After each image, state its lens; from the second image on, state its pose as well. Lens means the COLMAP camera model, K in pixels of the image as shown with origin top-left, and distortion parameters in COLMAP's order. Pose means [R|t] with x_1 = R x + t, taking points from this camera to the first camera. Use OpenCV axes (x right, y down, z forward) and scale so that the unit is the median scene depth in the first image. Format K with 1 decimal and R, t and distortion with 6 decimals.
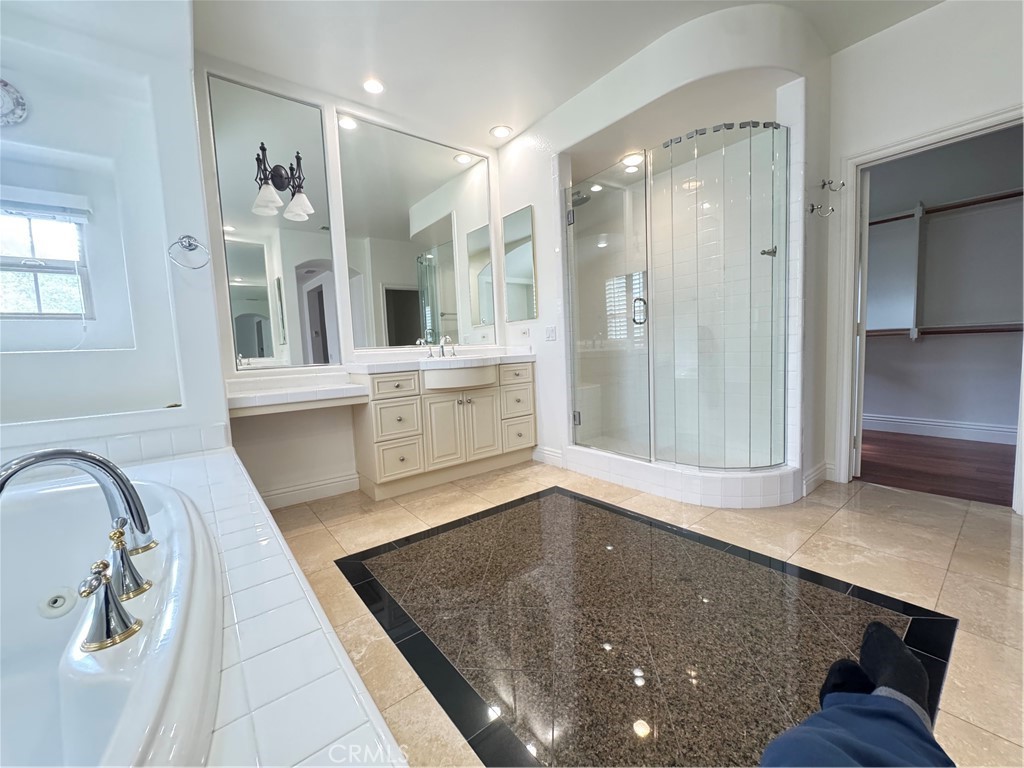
lens RADIAL K [[412.1, 0, 512.0], [0, 412.1, 384.0], [0, 0, 1]] dist [-0.001864, -0.000058]
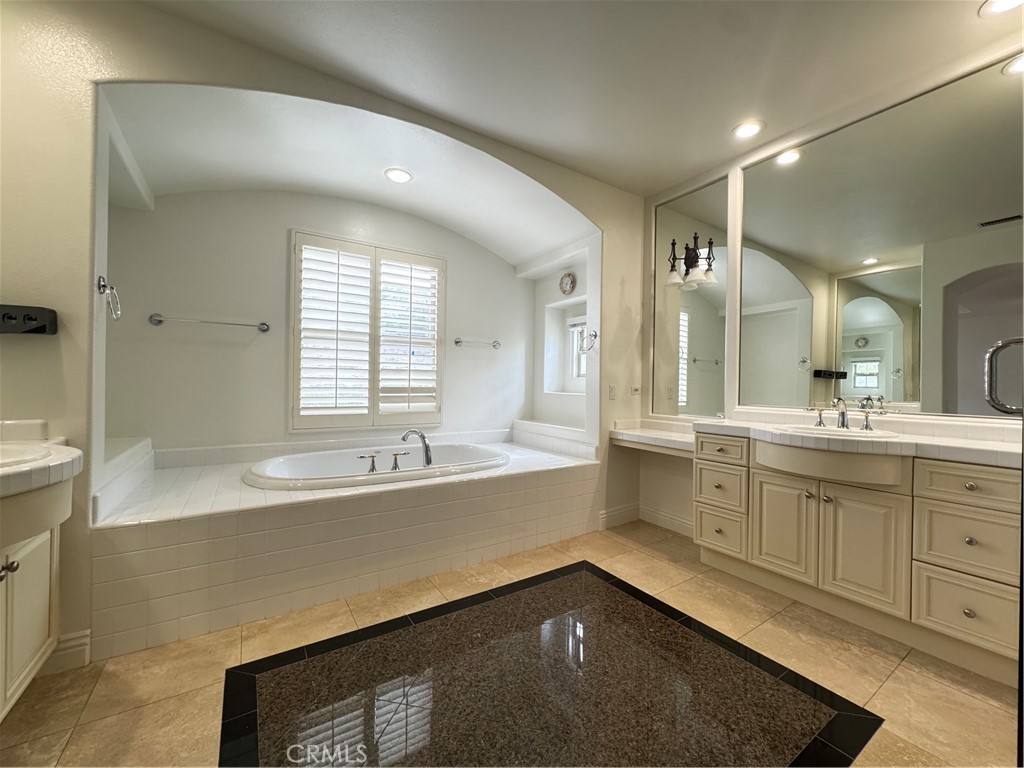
lens RADIAL K [[412.1, 0, 512.0], [0, 412.1, 384.0], [0, 0, 1]] dist [-0.001864, -0.000058]
pose [[-0.103586, 0.044199, -0.993638, 0.657482], [-0.096226, 0.993881, 0.054242, -0.142747], [0.989955, 0.101232, -0.098699, 0.598829]]
